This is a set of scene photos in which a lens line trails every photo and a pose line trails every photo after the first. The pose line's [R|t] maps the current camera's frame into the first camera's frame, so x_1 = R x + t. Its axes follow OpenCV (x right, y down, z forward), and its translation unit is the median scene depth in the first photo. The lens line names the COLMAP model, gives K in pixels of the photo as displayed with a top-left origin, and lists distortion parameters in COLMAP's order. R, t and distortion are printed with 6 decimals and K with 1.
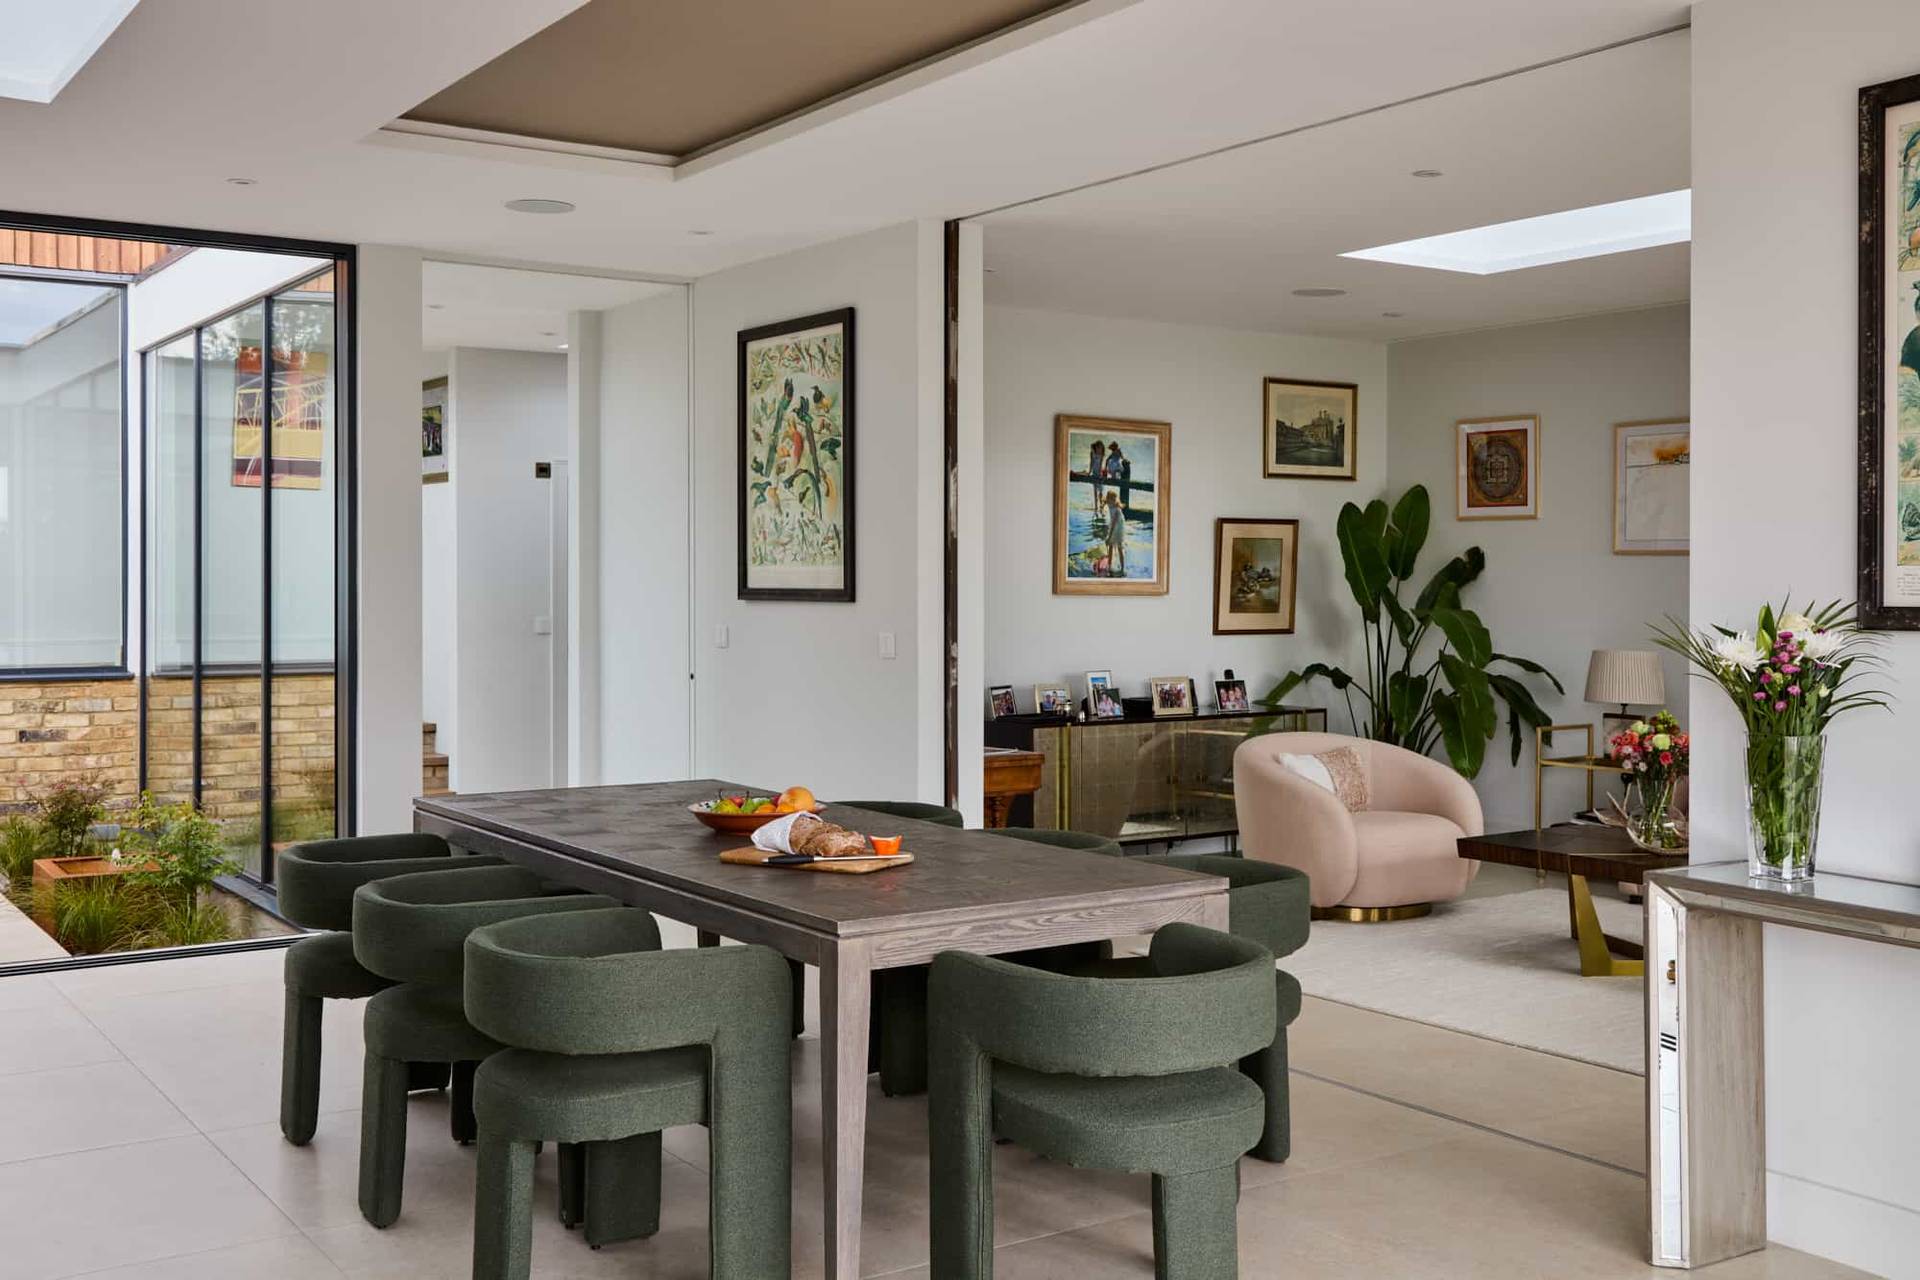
lens RADIAL K [[1863.6, 0, 937.6], [0, 1863.6, 605.9], [0, 0, 1]] dist [-0.002486, 0.000000]
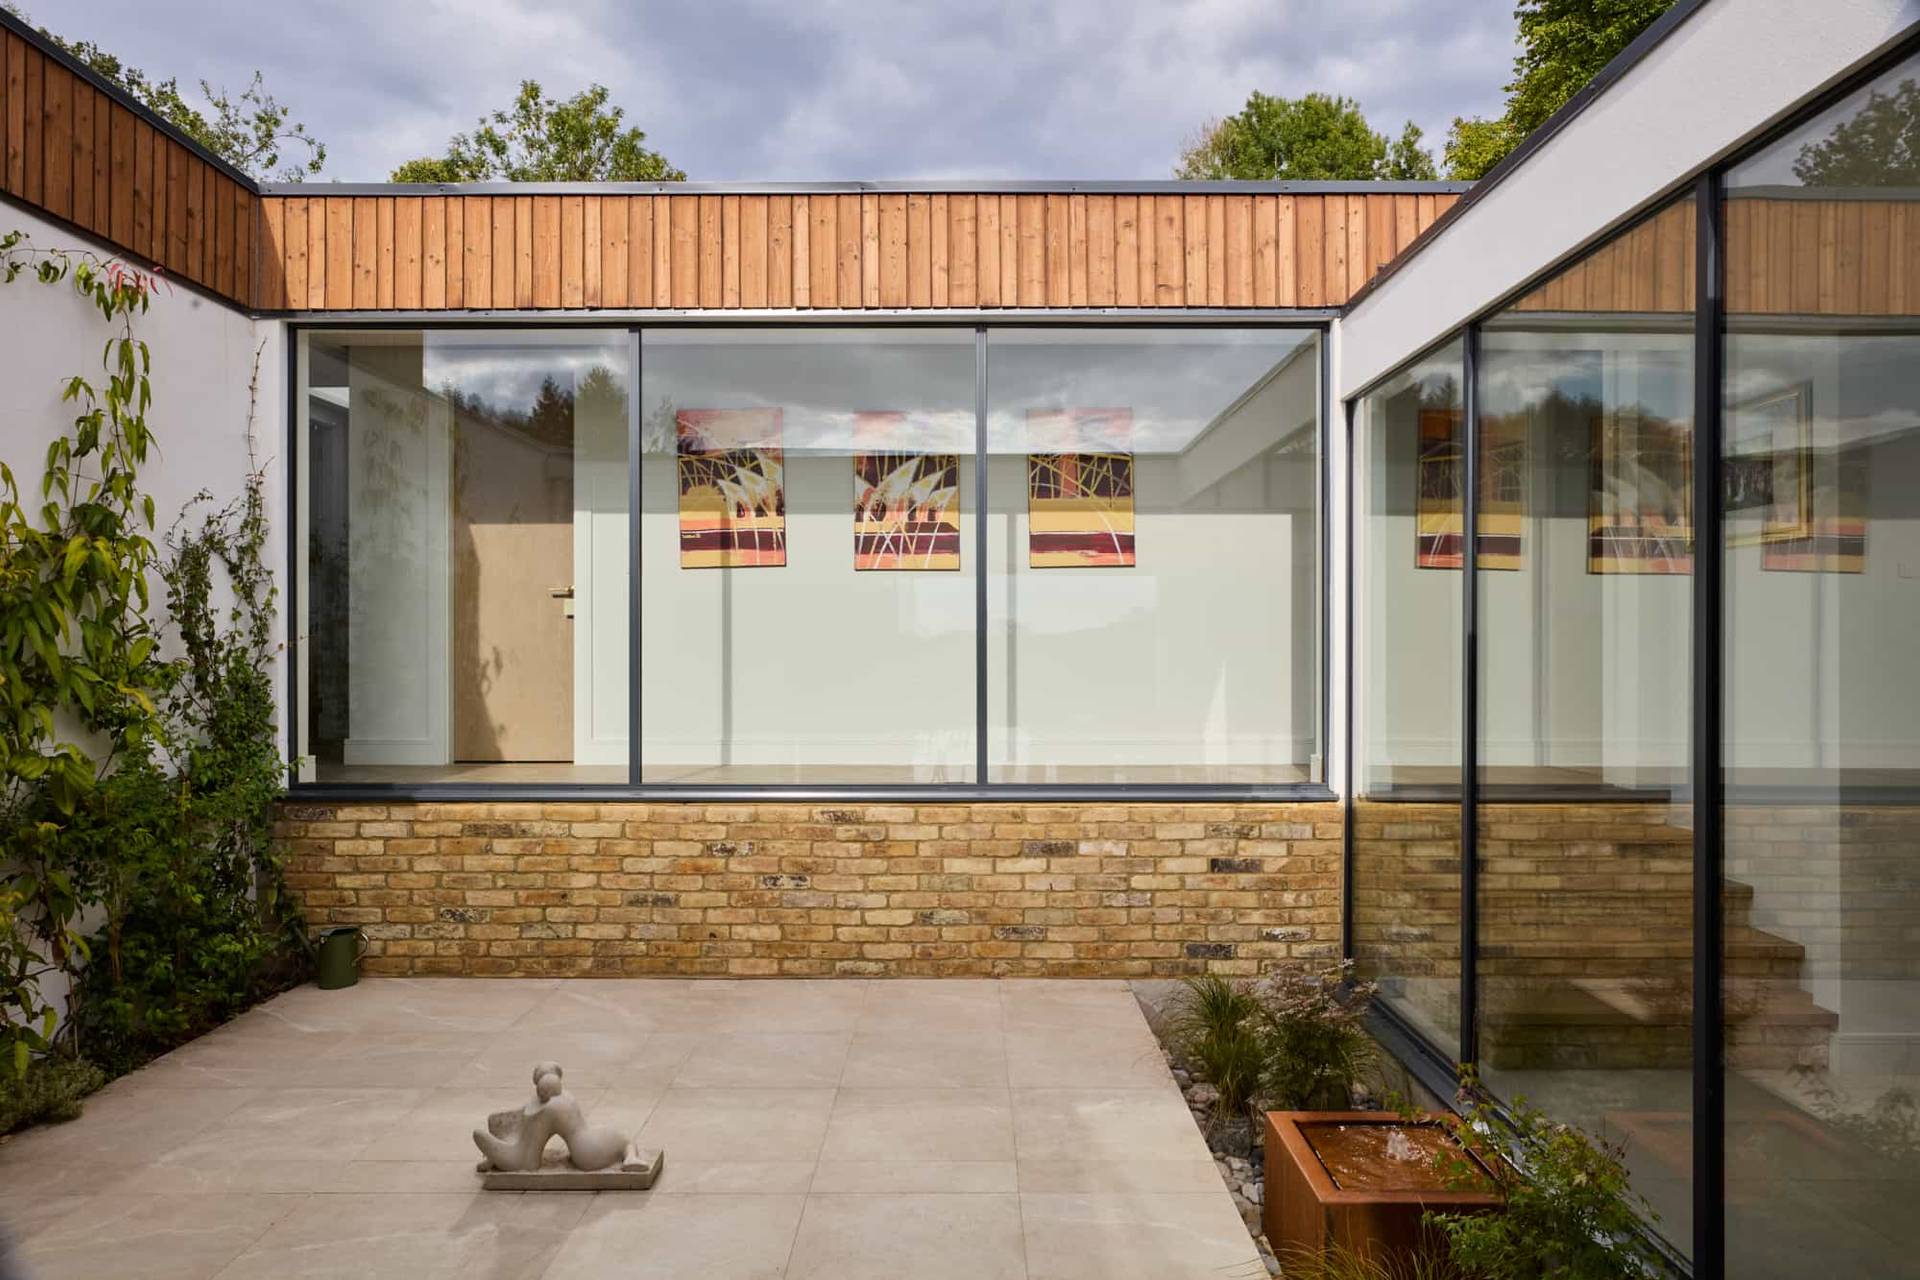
lens RADIAL K [[1199.9, 0, 978.3], [0, 1199.9, 641.2], [0, 0, 1]] dist [-0.013731, 0.007582]
pose [[0.834714, -0.005374, -0.550657, -0.342923], [-0.006248, 0.999796, -0.019228, -0.024633], [0.550648, 0.019491, 0.834510, 0.593356]]
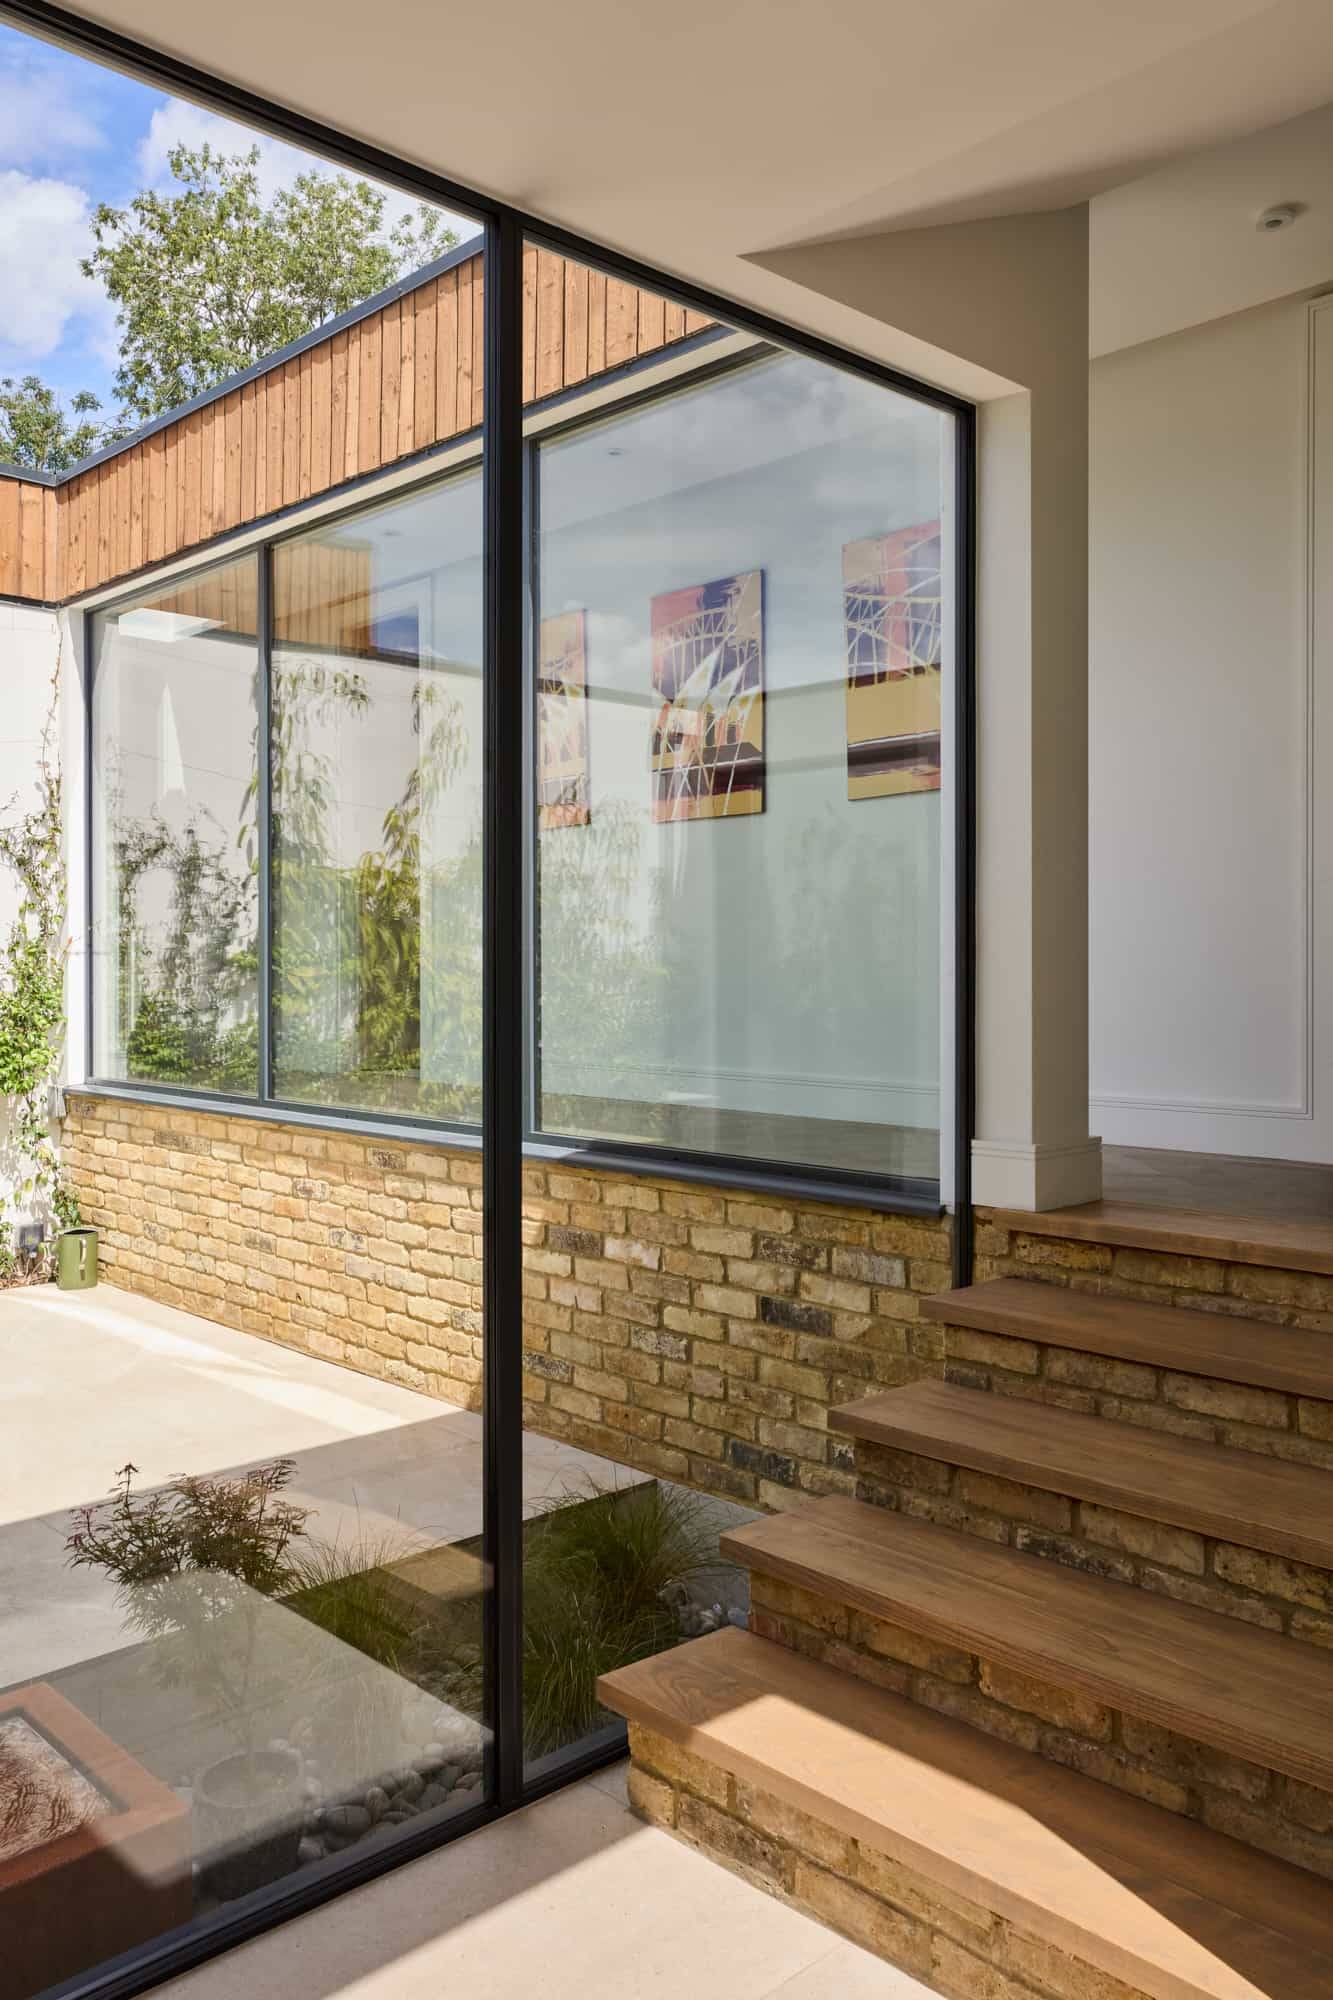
lens RADIAL K [[1553.2, 0, 658.6], [0, 1553.2, 957.9], [0, 0, 1]] dist [-0.000325, 0.017008]
pose [[0.174304, -0.004881, -0.984680, -0.133573], [-0.010512, 0.999922, -0.006817, -0.019333], [0.984636, 0.011539, 0.174239, 1.101455]]
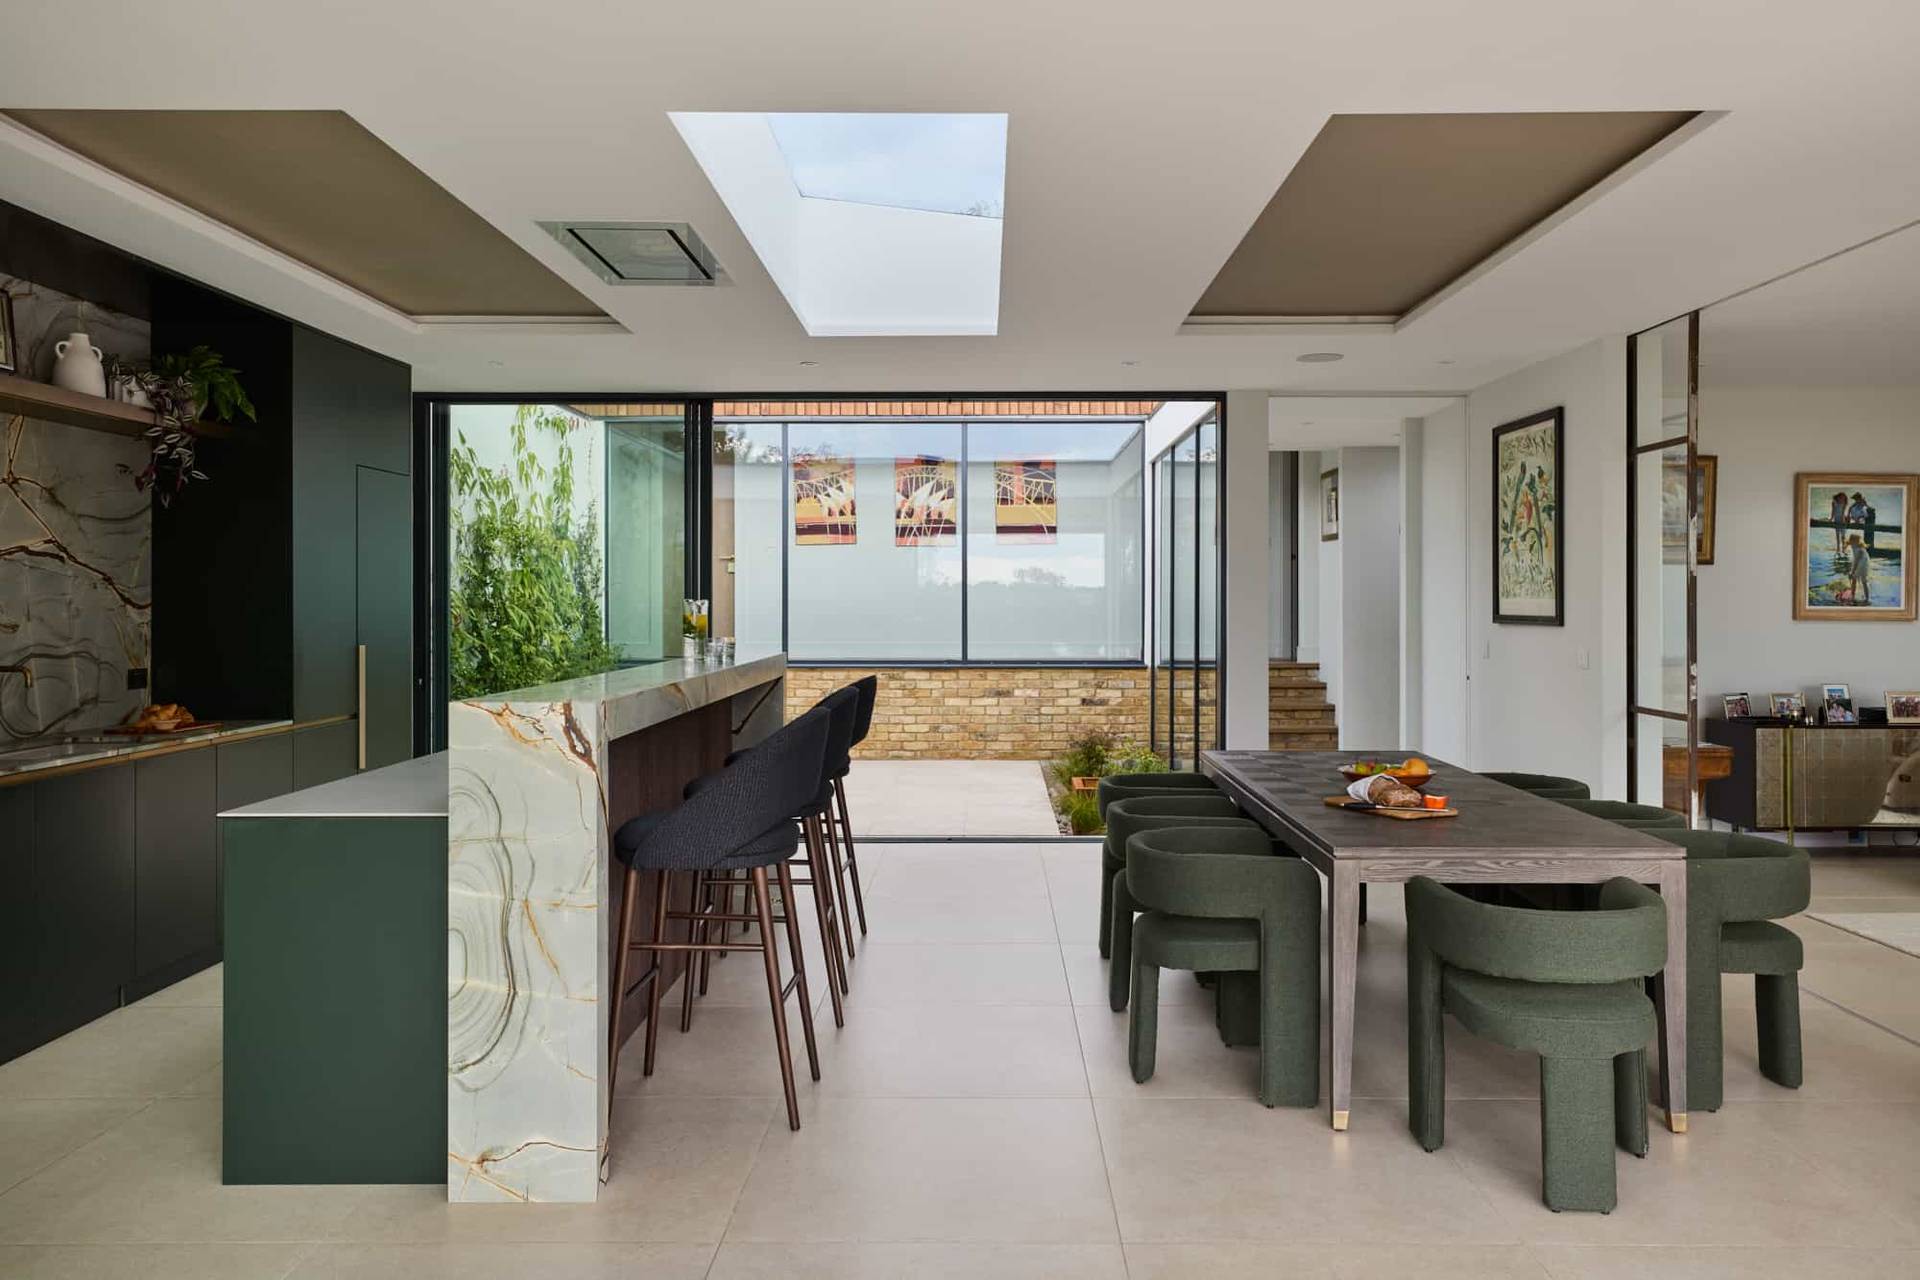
lens RADIAL K [[1321.9, 0, 997.8], [0, 1321.9, 608.9], [0, 0, 1]] dist [-0.007596, -0.004364]
pose [[0.831276, 0.002024, -0.555856, 0.110799], [-0.006848, 0.999955, -0.006601, -0.004212], [0.555817, 0.009294, 0.831253, -0.009437]]
